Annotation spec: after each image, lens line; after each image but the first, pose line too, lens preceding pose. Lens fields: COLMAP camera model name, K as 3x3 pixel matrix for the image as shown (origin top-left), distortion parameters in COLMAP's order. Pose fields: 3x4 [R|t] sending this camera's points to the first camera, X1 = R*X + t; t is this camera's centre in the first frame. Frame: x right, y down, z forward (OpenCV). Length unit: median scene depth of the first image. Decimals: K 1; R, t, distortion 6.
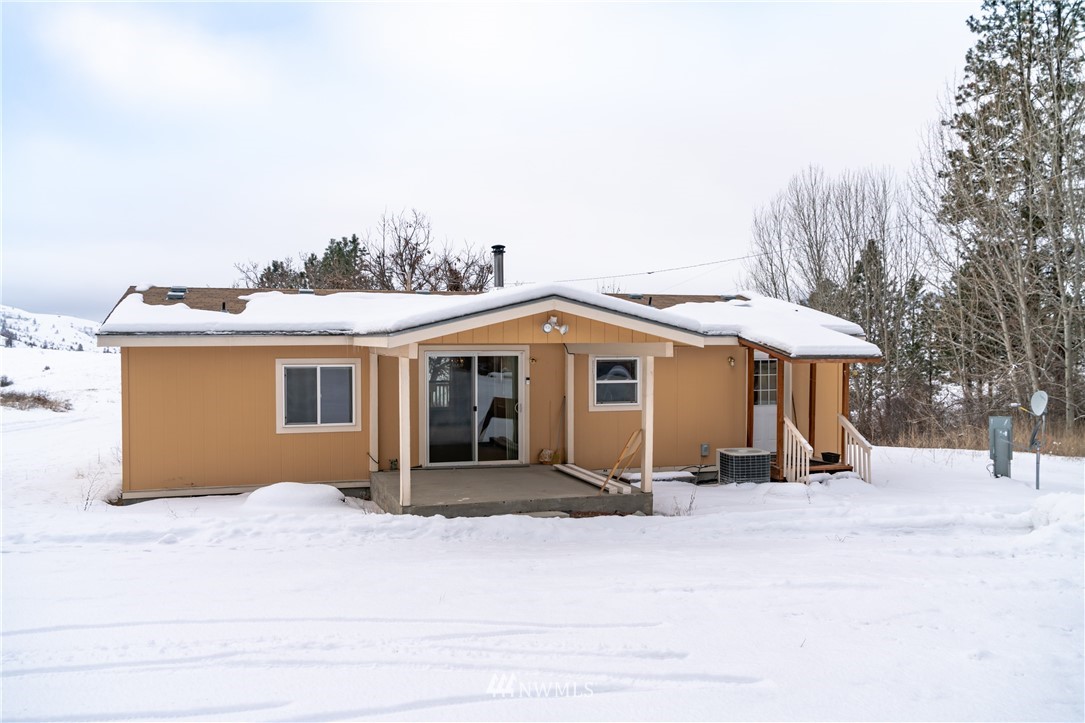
lens RADIAL K [[945.5, 0, 542.3], [0, 945.5, 359.2], [0, 0, 1]] dist [-0.000617, 0.008062]
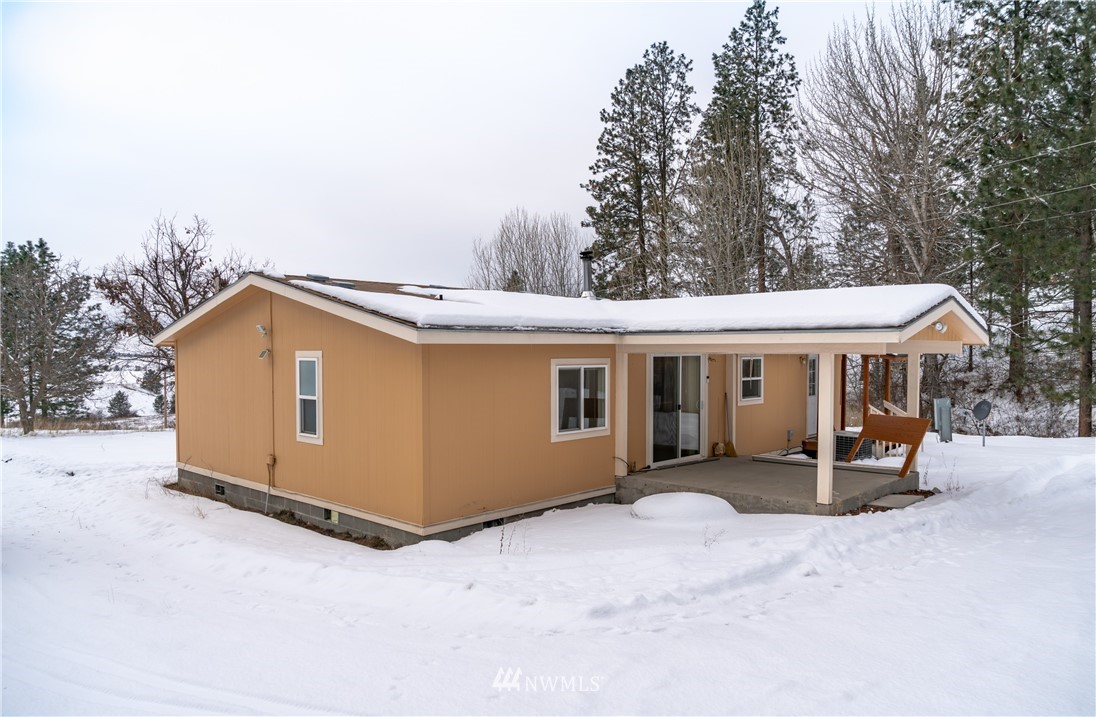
lens RADIAL K [[765.1, 0, 547.9], [0, 765.1, 360.7], [0, 0, 1]] dist [-0.009883, -0.001197]
pose [[0.872029, -0.007392, 0.489399, -0.566479], [0.010866, 0.999932, -0.004258, 0.003747], [-0.489334, 0.009031, 0.872050, 0.326606]]
